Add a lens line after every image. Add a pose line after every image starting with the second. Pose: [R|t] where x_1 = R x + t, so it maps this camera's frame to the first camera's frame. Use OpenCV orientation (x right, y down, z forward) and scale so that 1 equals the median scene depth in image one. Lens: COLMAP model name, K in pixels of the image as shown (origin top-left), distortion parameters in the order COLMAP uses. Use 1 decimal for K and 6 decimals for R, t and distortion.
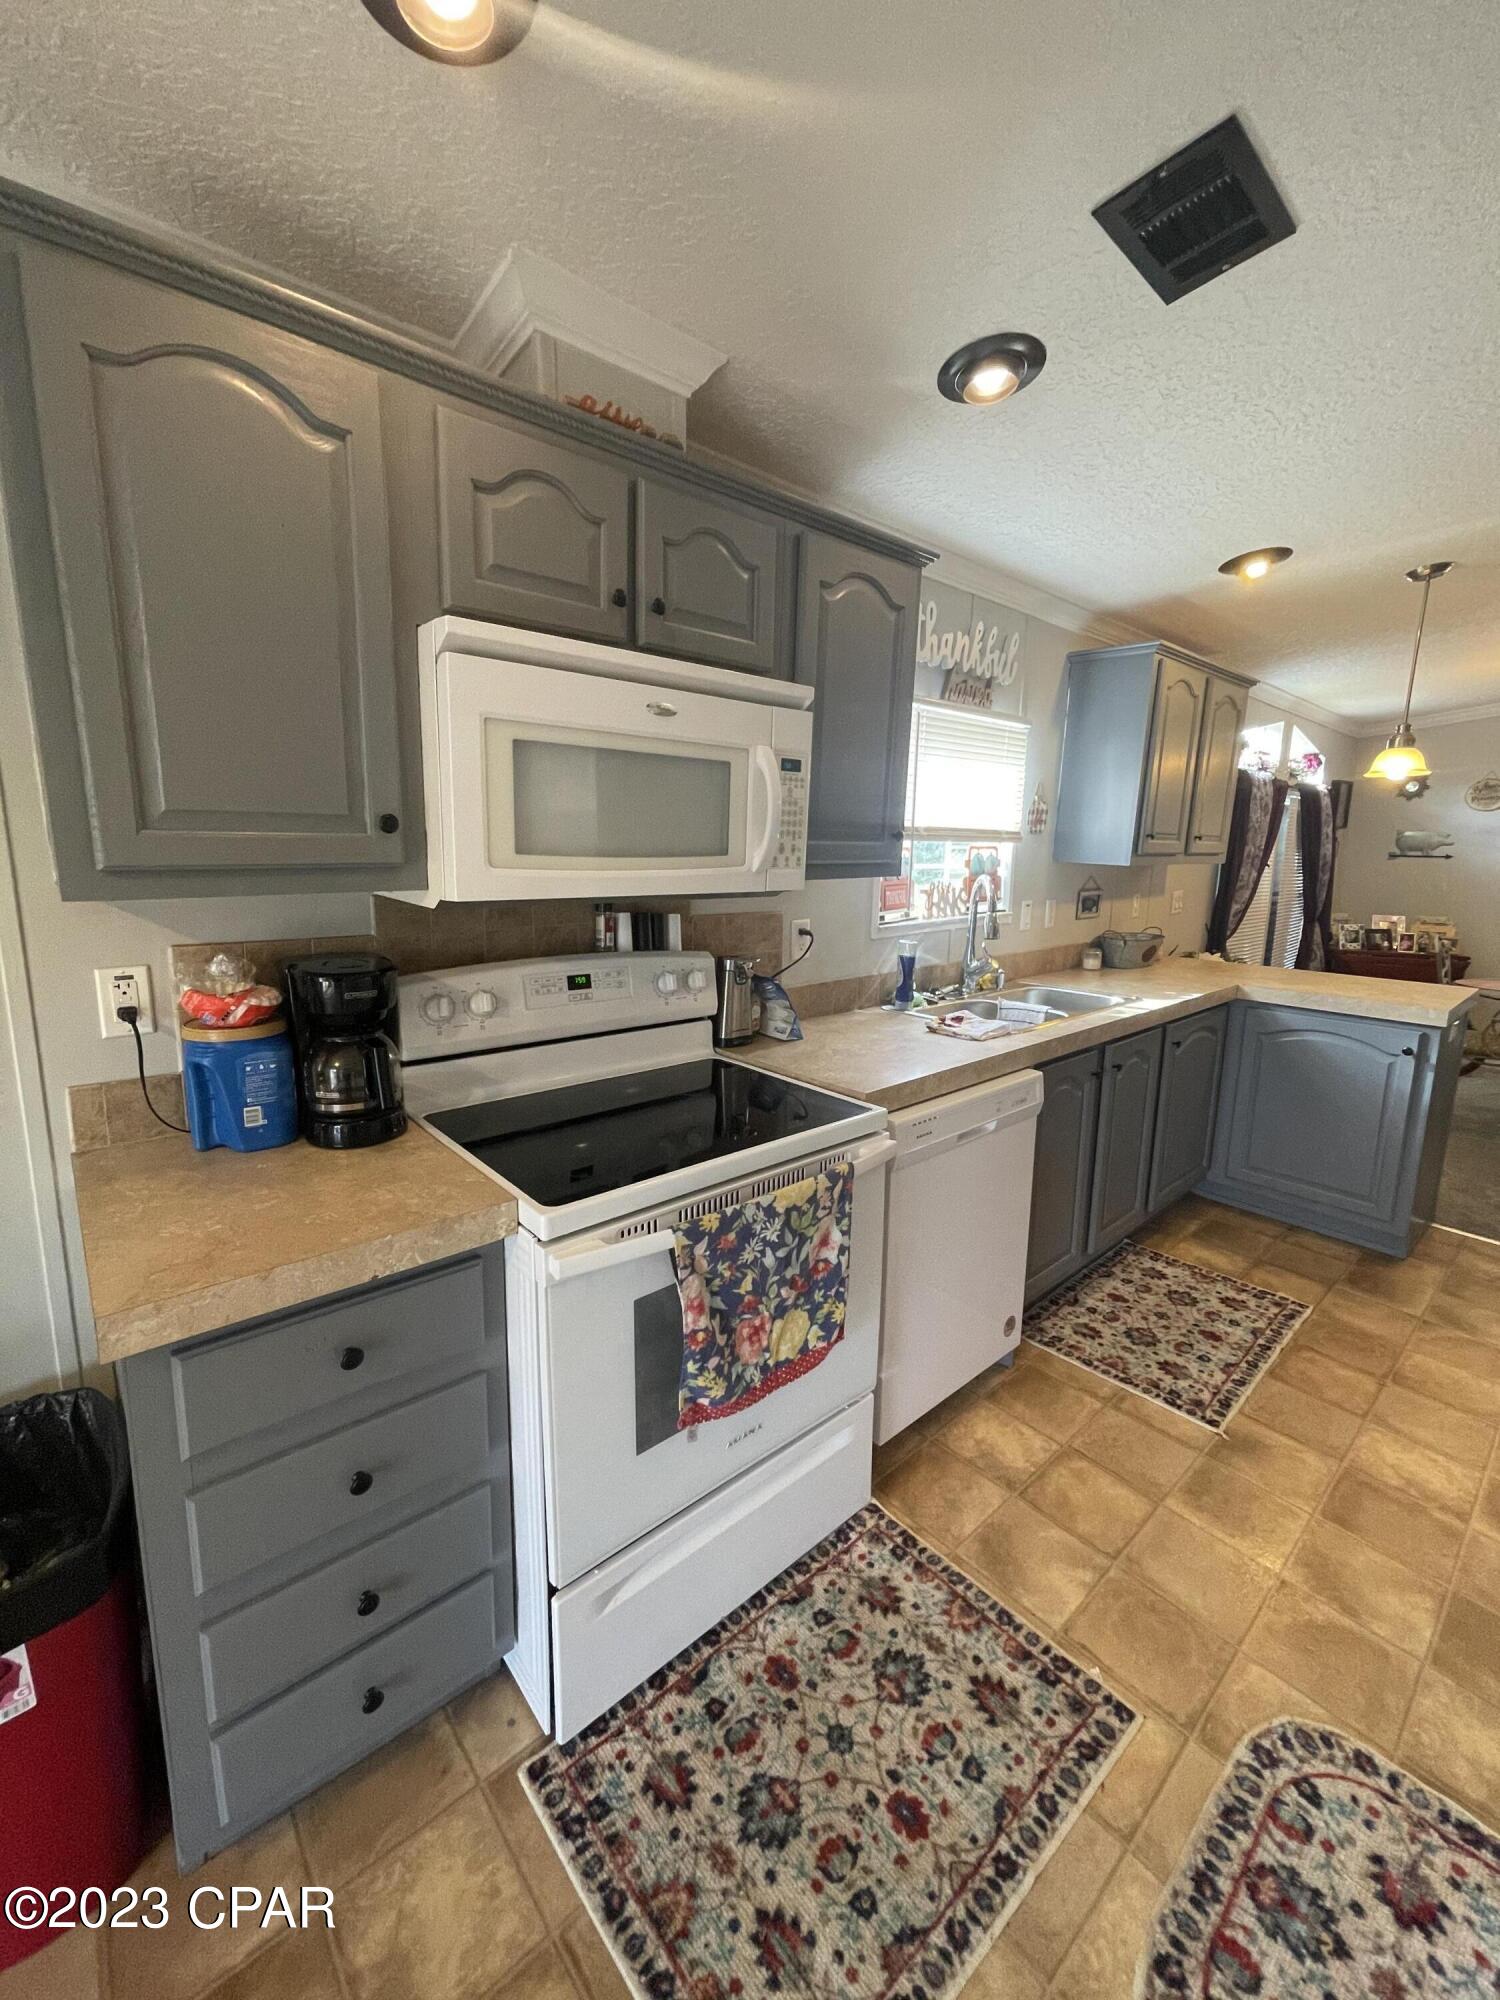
lens RADIAL K [[804.9, 0, 745.5], [0, 804.9, 991.4], [0, 0, 1]] dist [-0.004295, 0.000396]
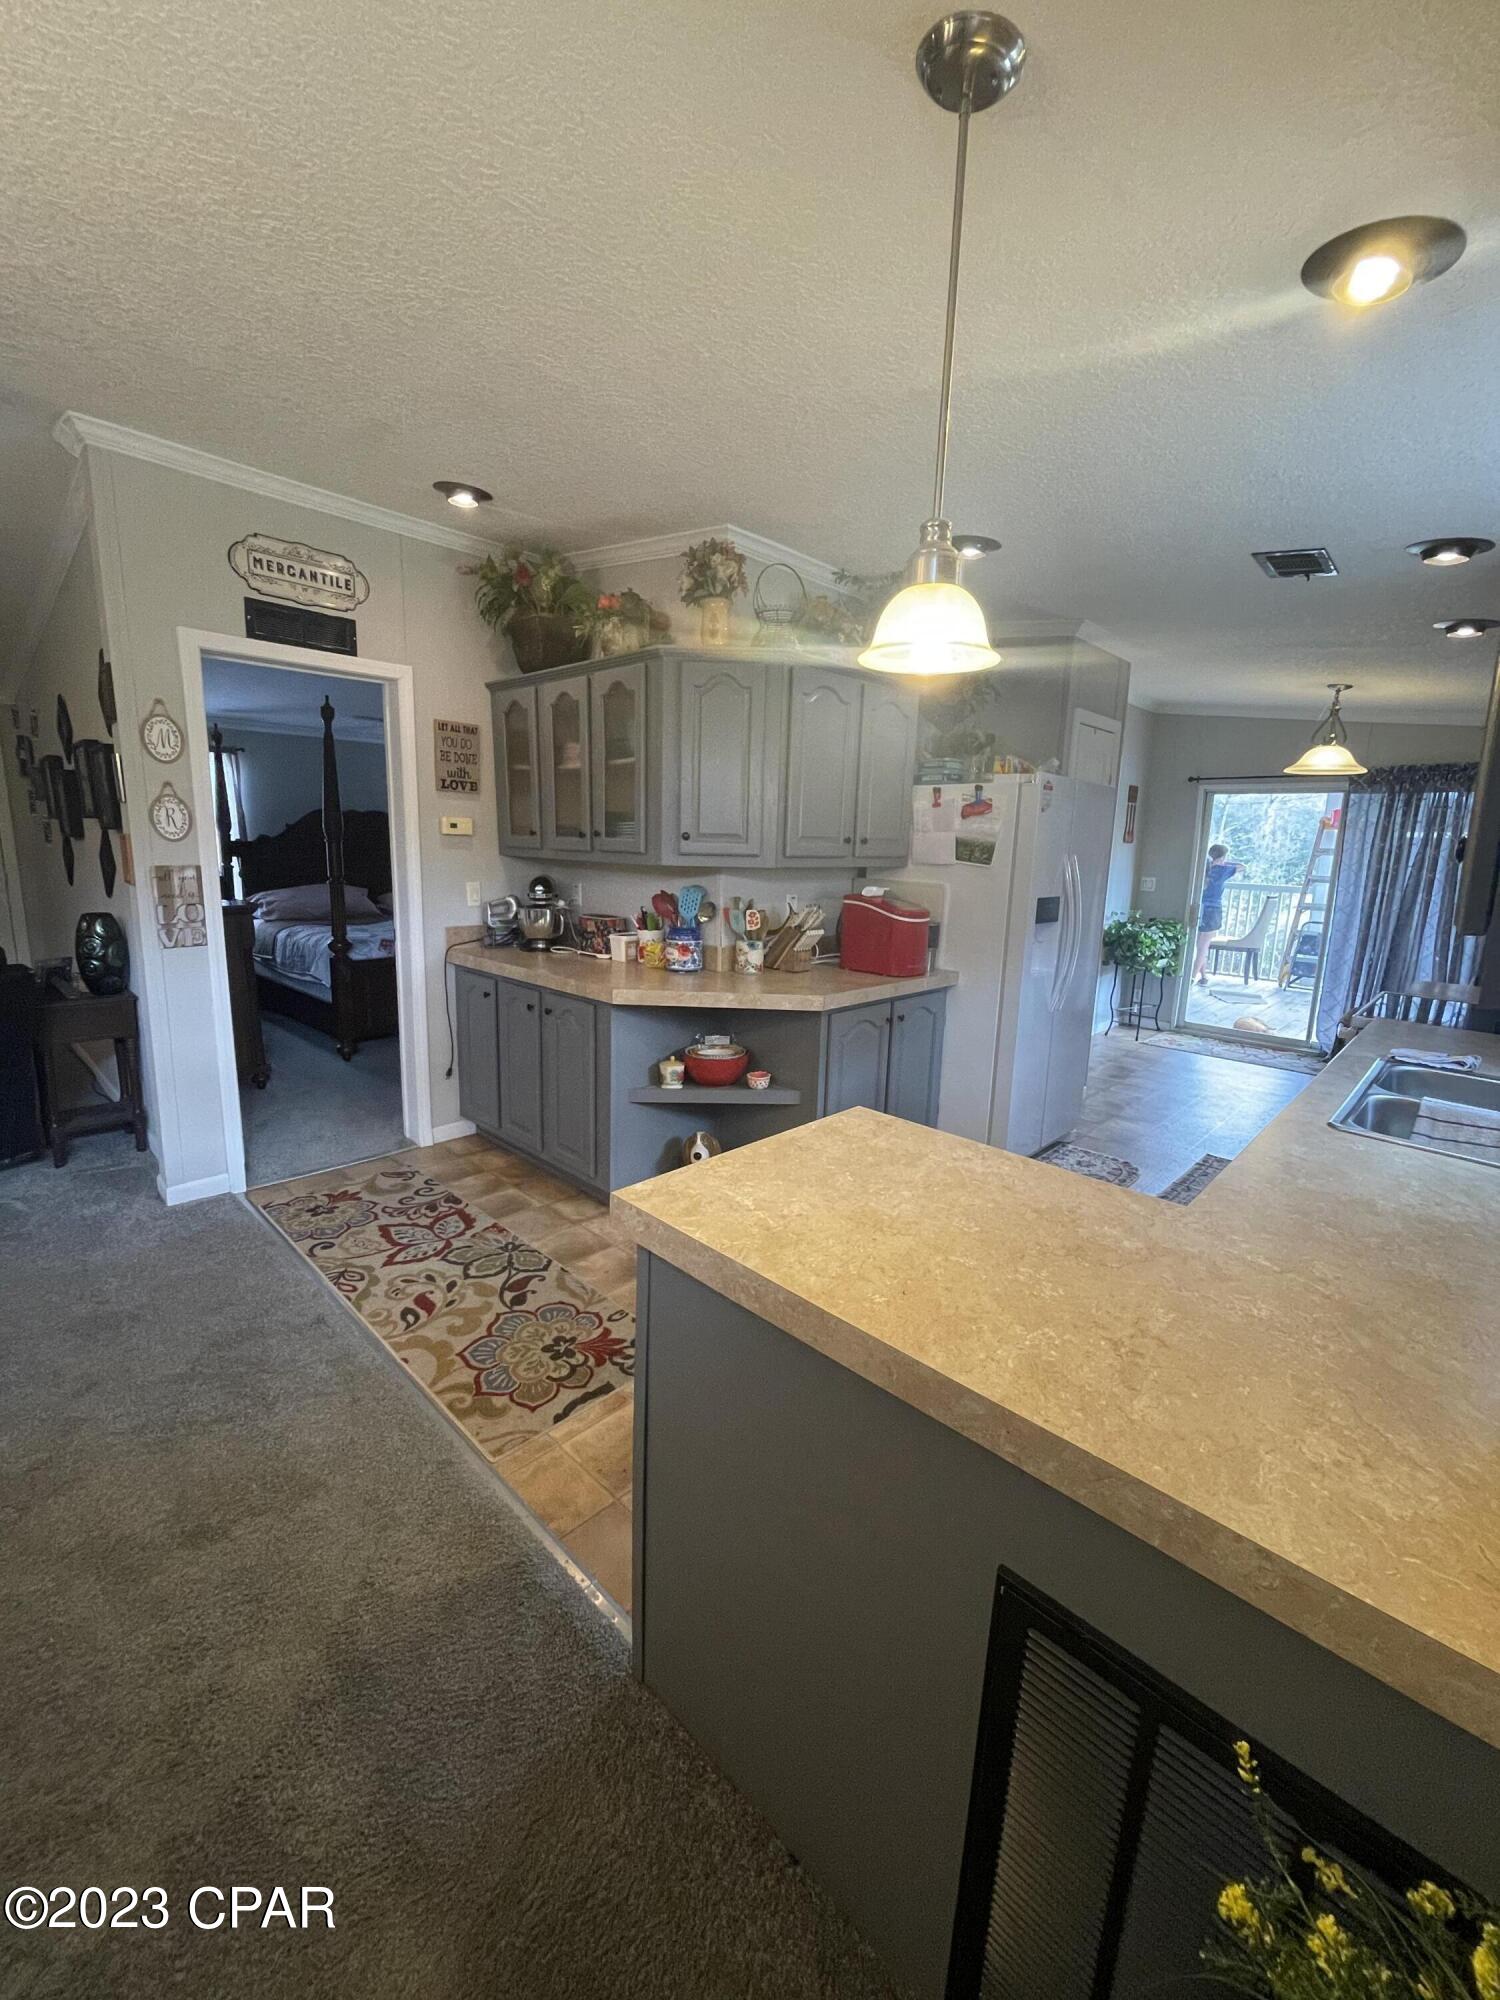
lens RADIAL K [[804.9, 0, 744.1], [0, 804.9, 987.9], [0, 0, 1]] dist [-0.004295, 0.000396]
pose [[-0.995609, -0.032395, -0.087830, 1.529786], [-0.061831, 0.932003, 0.357139, -0.421534], [0.070288, 0.361001, -0.929913, 2.310289]]
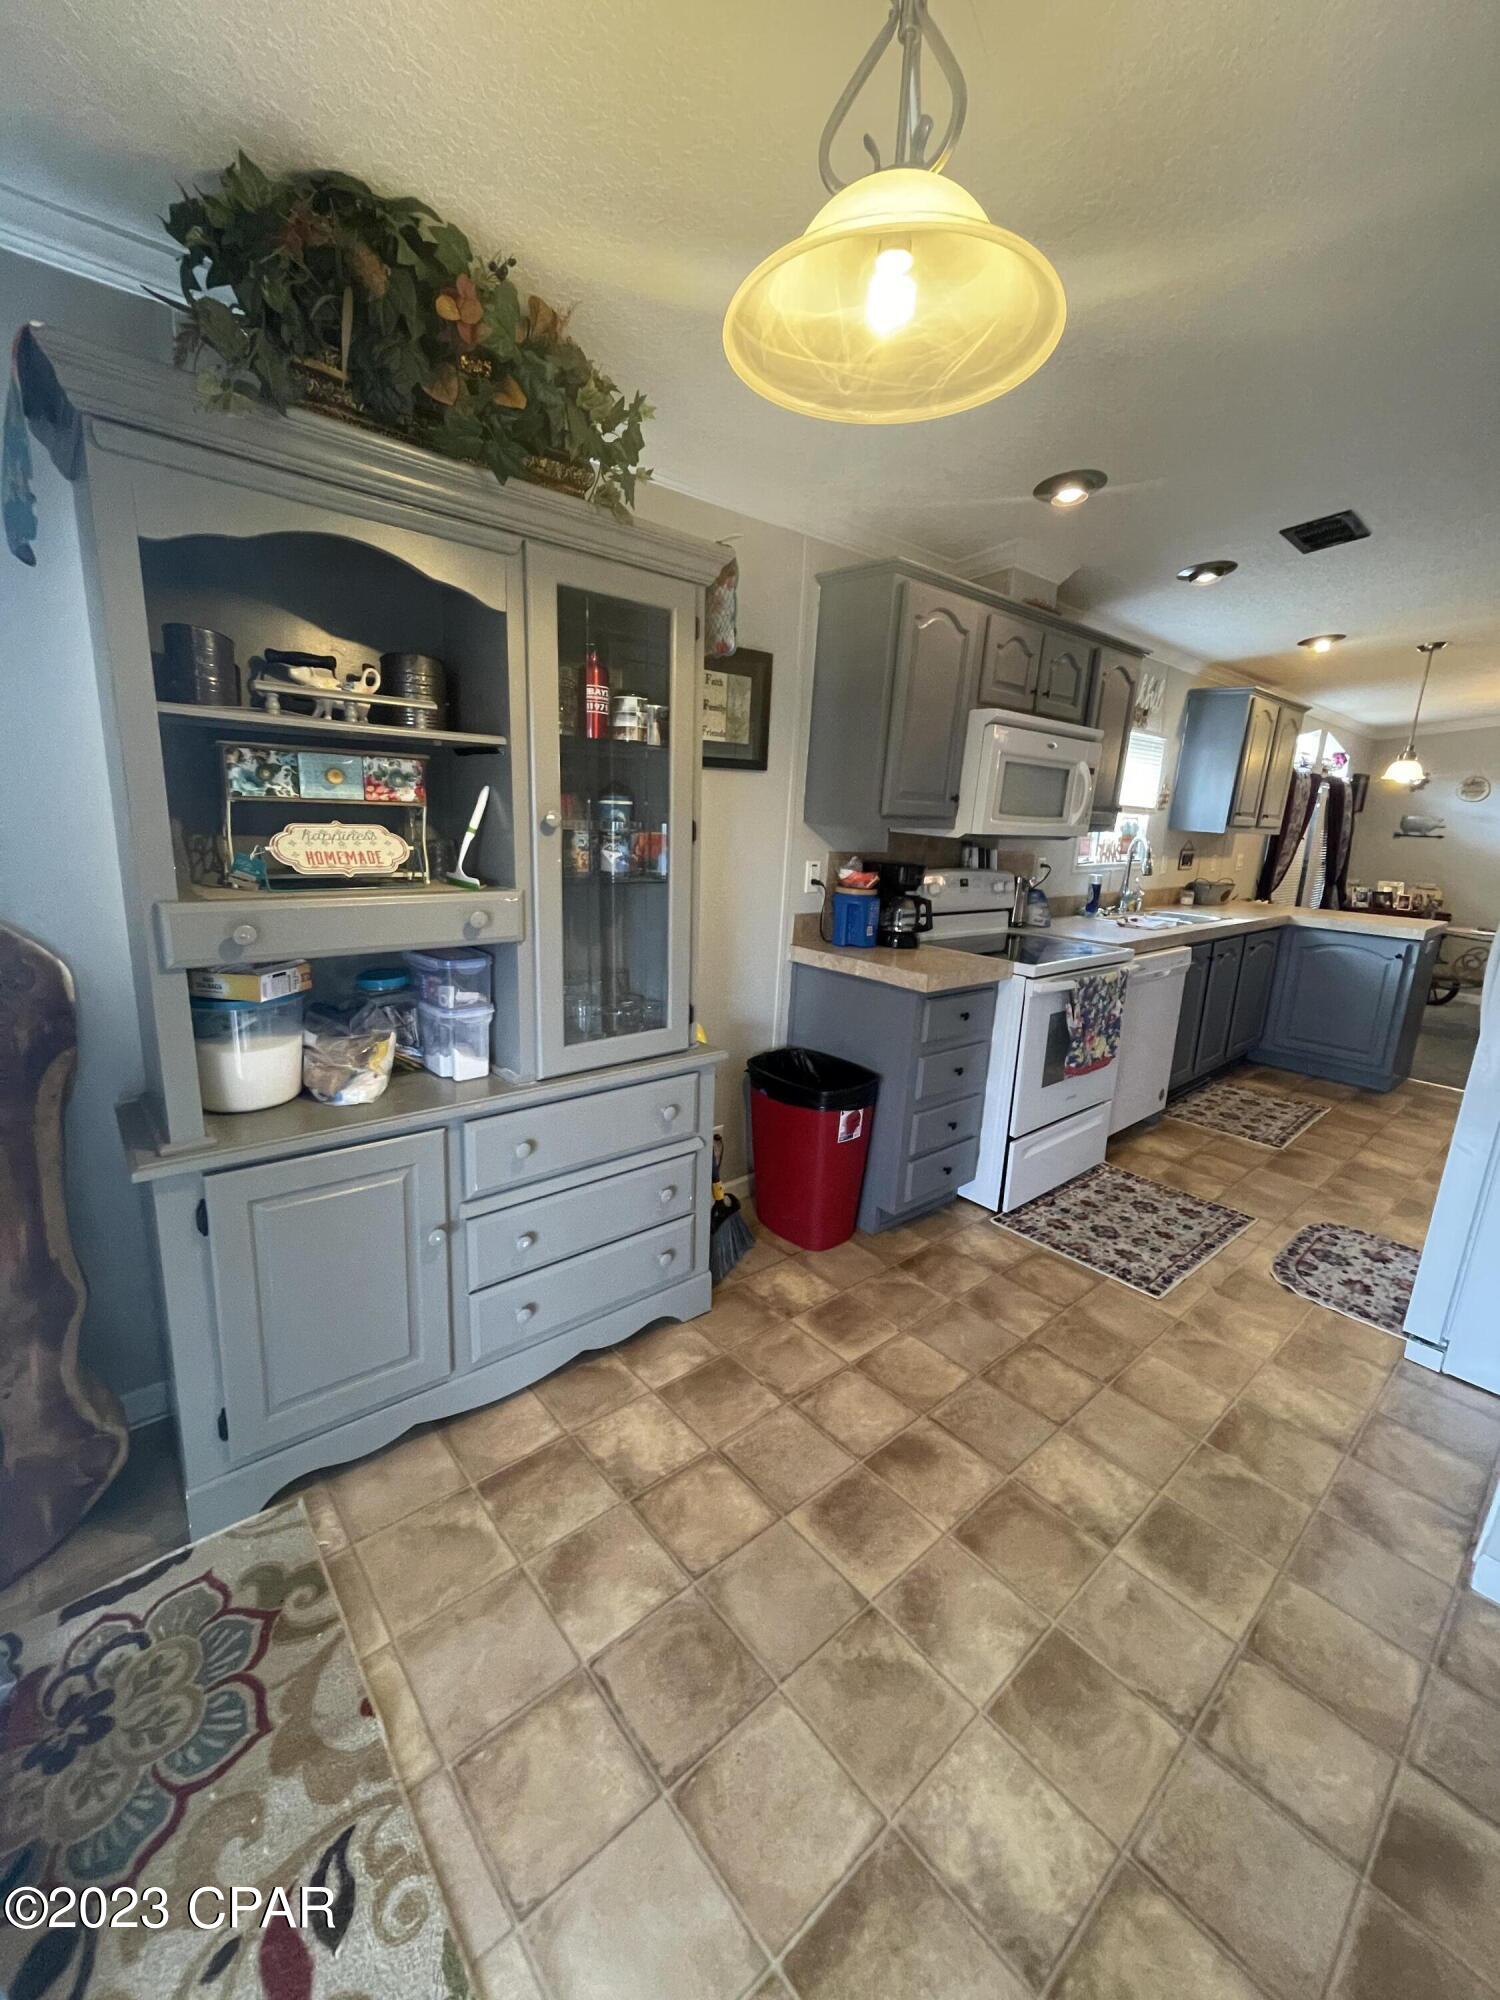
lens RADIAL K [[804.9, 0, 750.0], [0, 804.9, 992.0], [0, 0, 1]] dist [-0.004295, 0.000396]
pose [[0.999568, 0.028577, 0.006832, -0.709828], [-0.028843, 0.998675, 0.042626, 0.177045], [-0.005605, -0.042804, 0.999068, -0.886954]]
